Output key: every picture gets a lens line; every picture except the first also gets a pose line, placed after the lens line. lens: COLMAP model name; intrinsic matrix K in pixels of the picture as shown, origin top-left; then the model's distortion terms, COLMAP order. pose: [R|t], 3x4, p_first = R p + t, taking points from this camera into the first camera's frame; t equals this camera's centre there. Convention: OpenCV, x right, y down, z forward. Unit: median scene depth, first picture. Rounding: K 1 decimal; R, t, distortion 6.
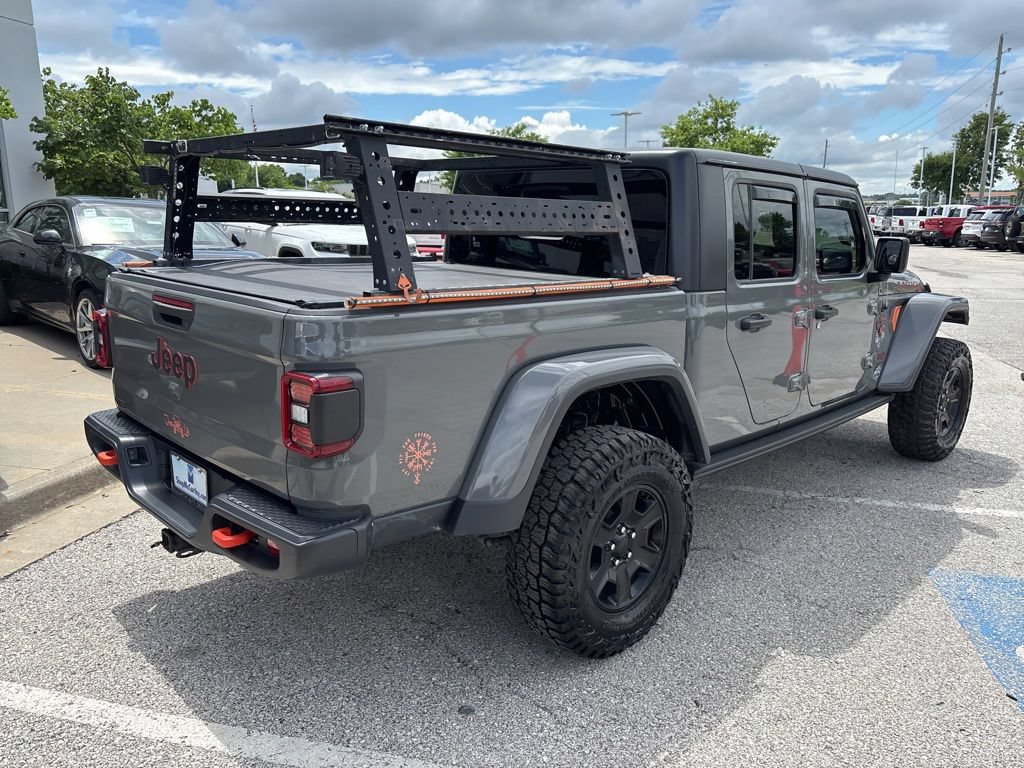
lens RADIAL K [[777.0, 0, 508.7], [0, 777.0, 382.7], [0, 0, 1]] dist [0.045955, -0.055236]
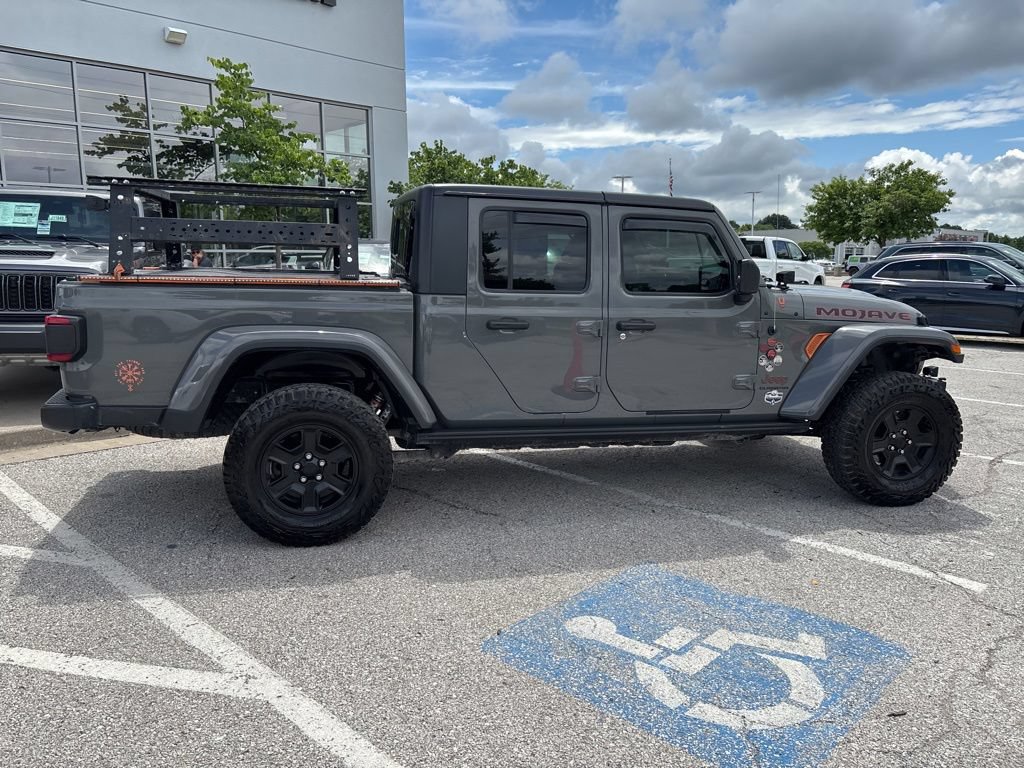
lens RADIAL K [[776.6, 0, 509.2], [0, 776.6, 385.9], [0, 0, 1]] dist [0.044221, -0.053505]
pose [[0.860338, 0.083356, -0.502862, 0.874894], [-0.110448, 0.993586, -0.024264, 0.043728], [0.497614, 0.076415, 0.864026, -0.025638]]
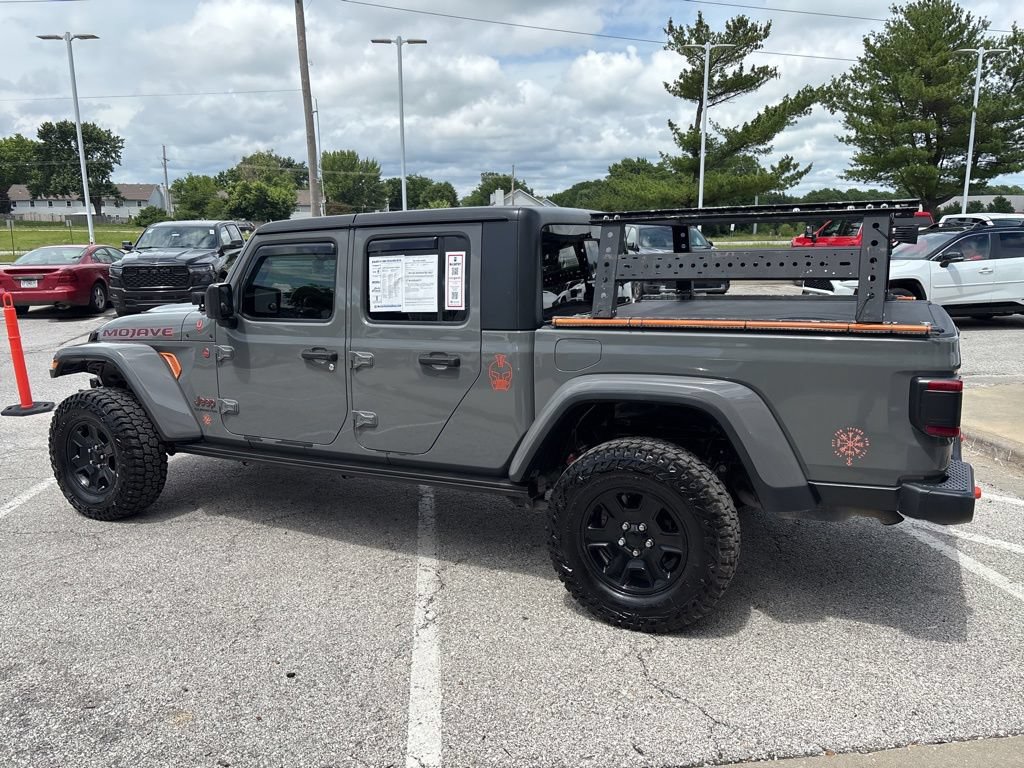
lens RADIAL K [[776.0, 0, 508.1], [0, 776.0, 387.8], [0, 0, 1]] dist [0.047224, -0.054537]
pose [[-0.331889, -0.187378, 0.924521, -1.014310], [0.210259, 0.940723, 0.266142, -0.370813], [-0.919587, 0.282719, -0.272818, 1.468106]]
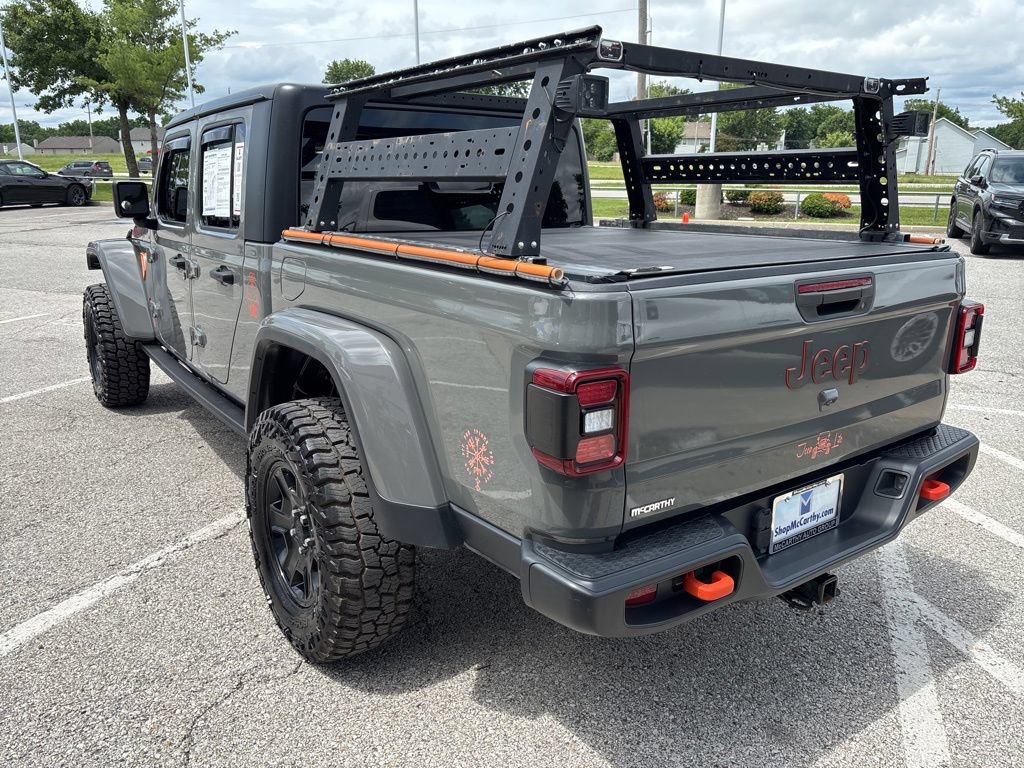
lens RADIAL K [[774.1, 0, 510.4], [0, 774.1, 384.2], [0, 0, 1]] dist [0.055046, -0.073025]
pose [[0.145158, -0.269730, 0.951932, -0.836725], [0.203370, 0.949713, 0.238089, -0.175588], [-0.968282, 0.159034, 0.192714, 0.801192]]
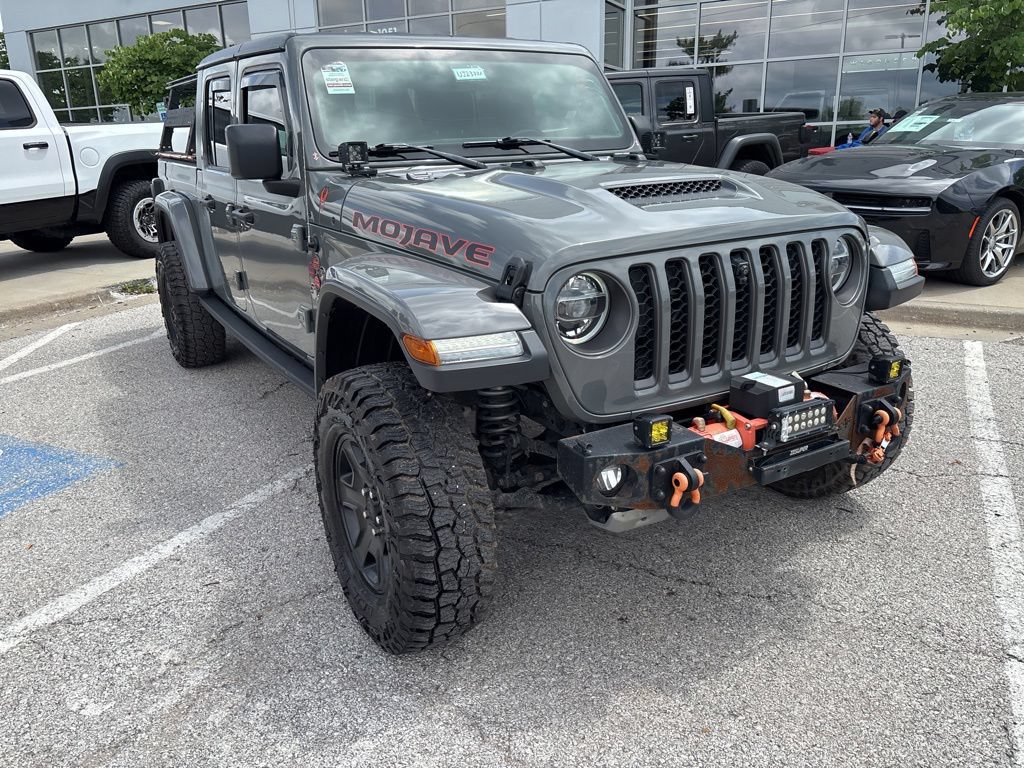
lens RADIAL K [[776.0, 0, 508.1], [0, 776.0, 387.8], [0, 0, 1]] dist [0.047224, -0.054537]
pose [[-0.238630, 0.292539, -0.926000, 1.306415], [-0.184844, 0.922432, 0.339046, -0.286075], [0.953356, 0.252072, -0.166046, 1.600829]]
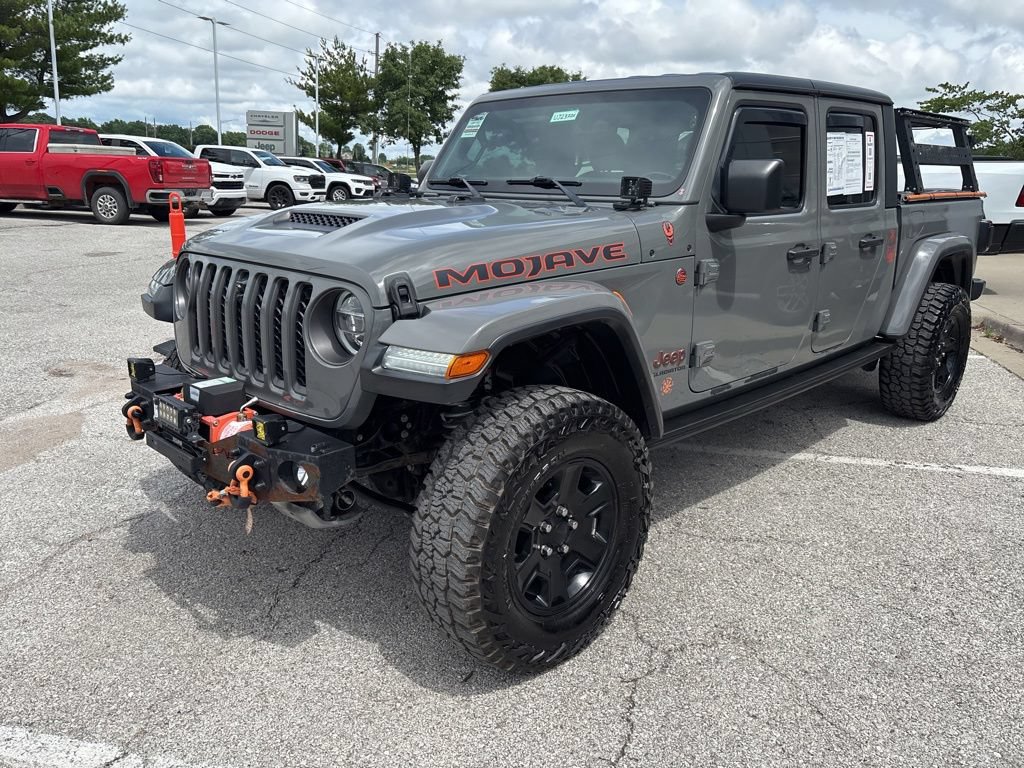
lens RADIAL K [[776.2, 0, 510.9], [0, 776.2, 378.8], [0, 0, 1]] dist [0.053501, -0.066440]
pose [[-0.999114, -0.029669, -0.029833, 0.488661], [-0.039978, 0.890464, 0.453293, -0.443880], [0.013116, 0.454085, -0.890862, 2.278972]]
